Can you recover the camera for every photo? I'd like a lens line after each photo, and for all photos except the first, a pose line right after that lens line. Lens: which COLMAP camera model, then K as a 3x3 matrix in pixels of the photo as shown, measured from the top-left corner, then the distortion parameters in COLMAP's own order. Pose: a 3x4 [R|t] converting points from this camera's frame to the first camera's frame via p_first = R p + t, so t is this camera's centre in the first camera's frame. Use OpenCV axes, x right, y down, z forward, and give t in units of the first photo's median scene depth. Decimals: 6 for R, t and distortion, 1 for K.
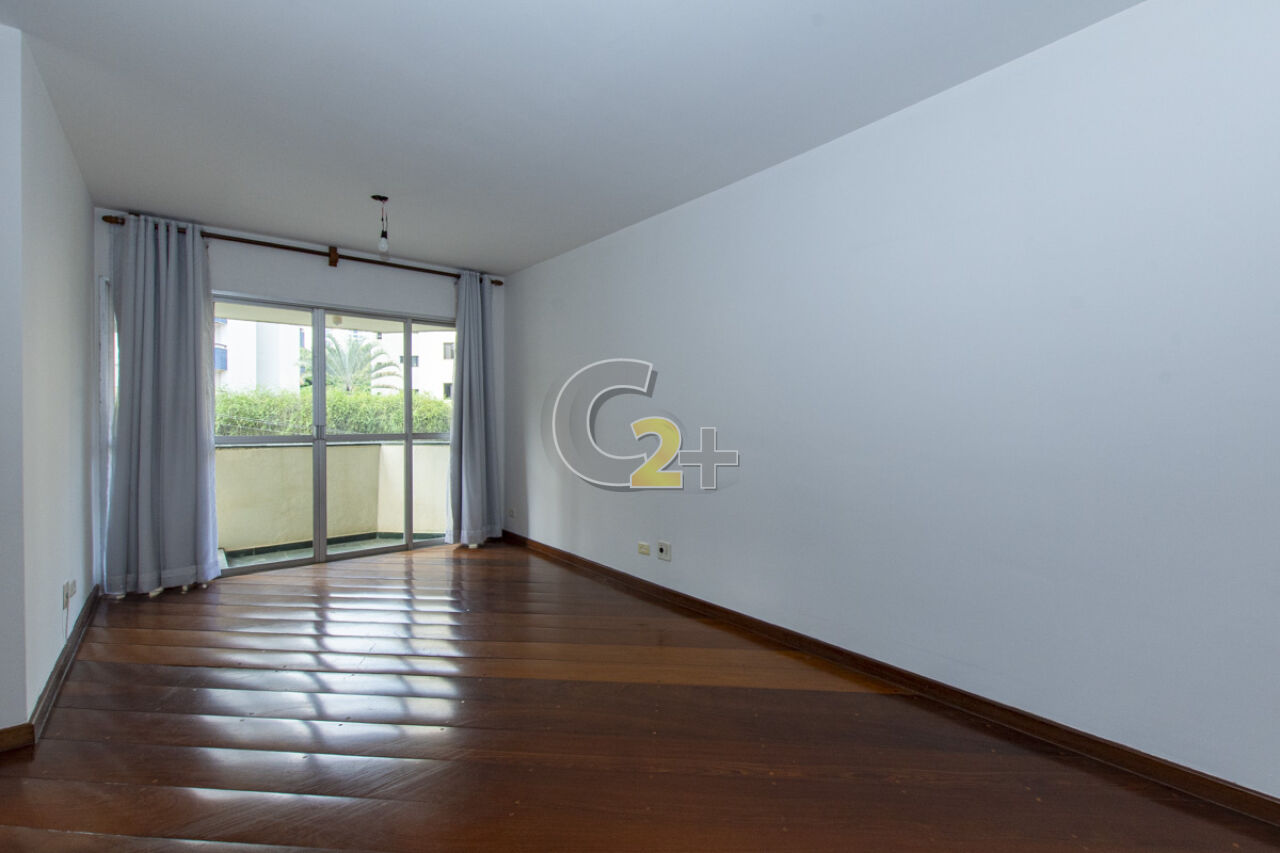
lens RADIAL K [[551.8, 0, 655.8], [0, 551.8, 425.5], [0, 0, 1]] dist [-0.000279, 0.000014]
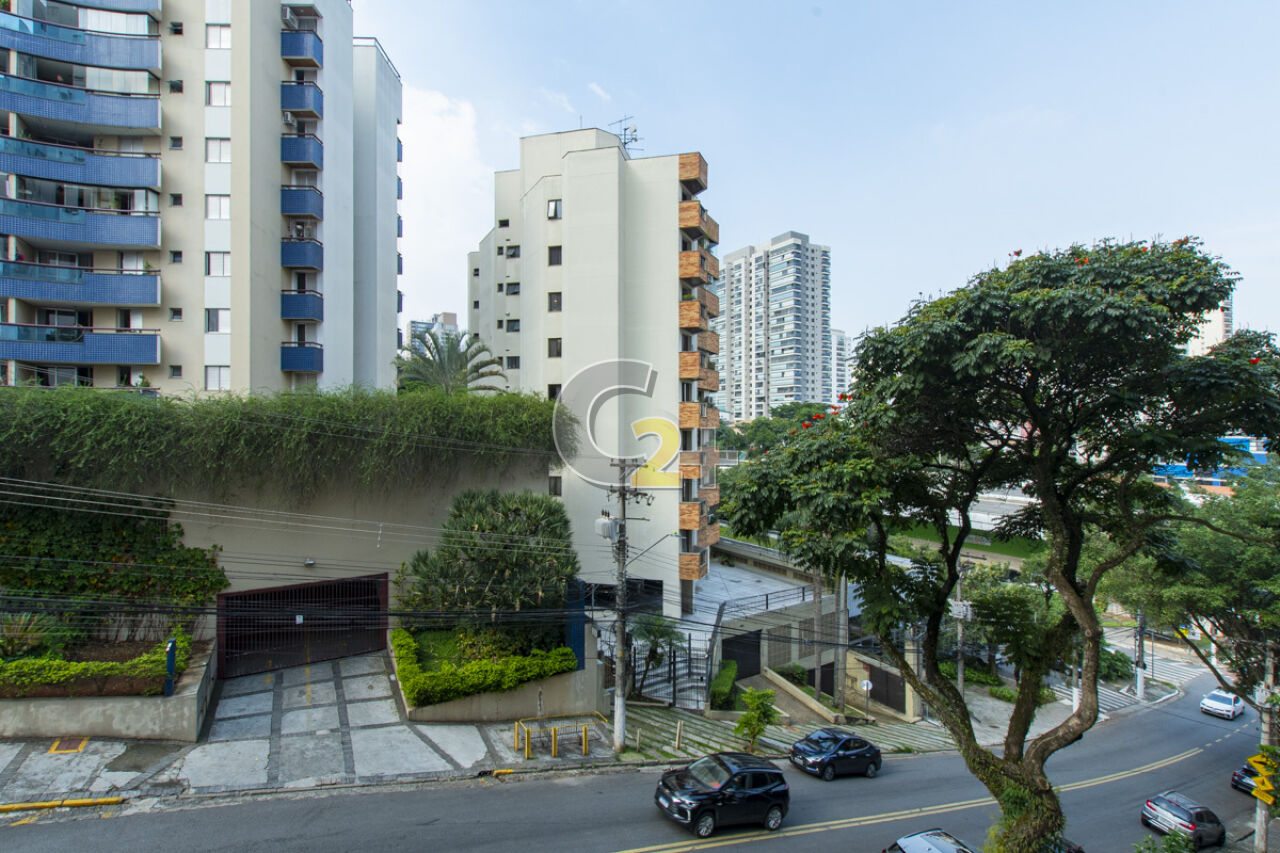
lens RADIAL K [[562.6, 0, 640.0], [0, 562.6, 426.5], [0, 0, 1]] dist [0.006369, -0.003486]
pose [[0.986348, -0.004439, -0.164615, -0.733426], [0.002377, 0.999916, -0.012719, 0.011487], [0.164657, 0.012154, 0.986276, 1.138232]]
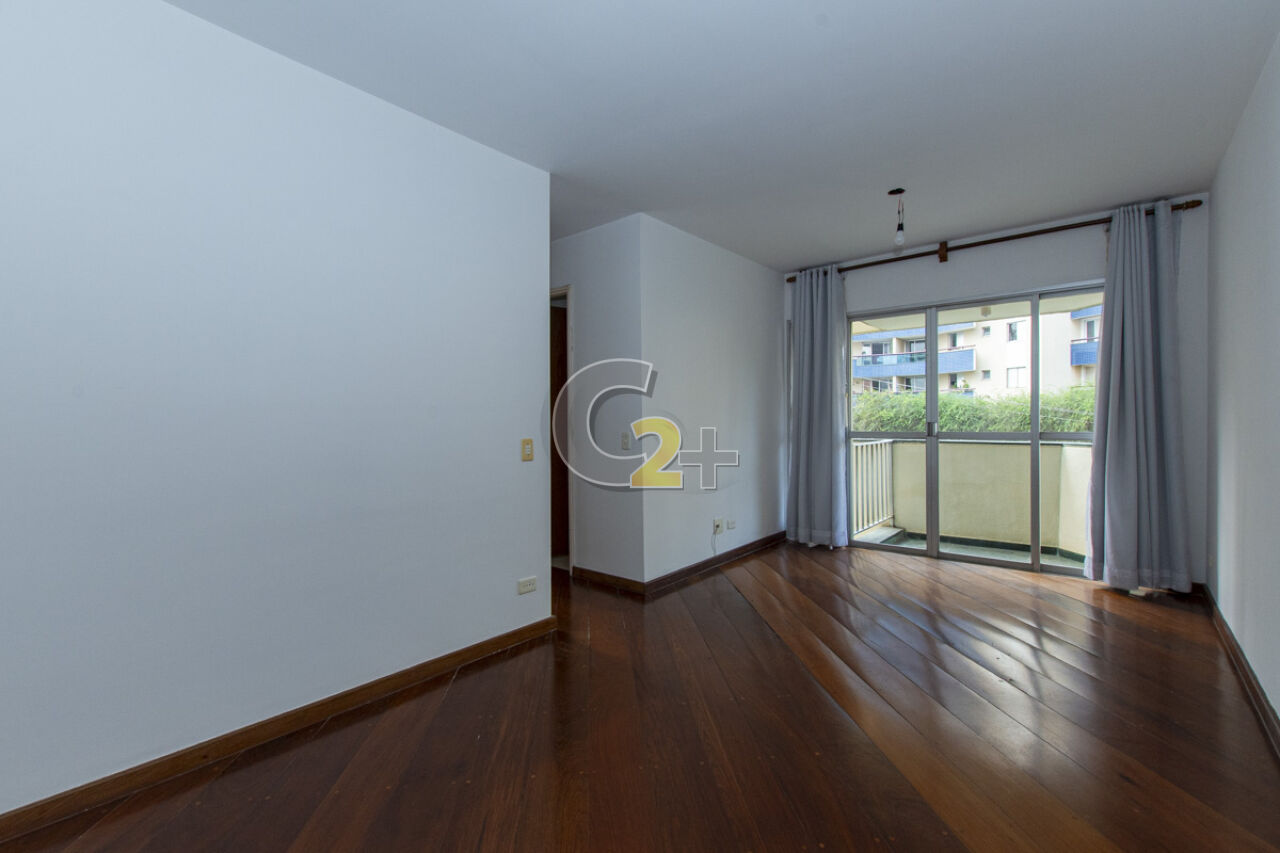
lens RADIAL K [[562.6, 0, 640.0], [0, 562.6, 426.5], [0, 0, 1]] dist [0.006369, -0.003486]
pose [[0.163758, 0.009398, -0.986456, 0.291632], [-0.000509, 0.999955, 0.009442, -0.001941], [0.986500, -0.001044, 0.163756, 0.264910]]
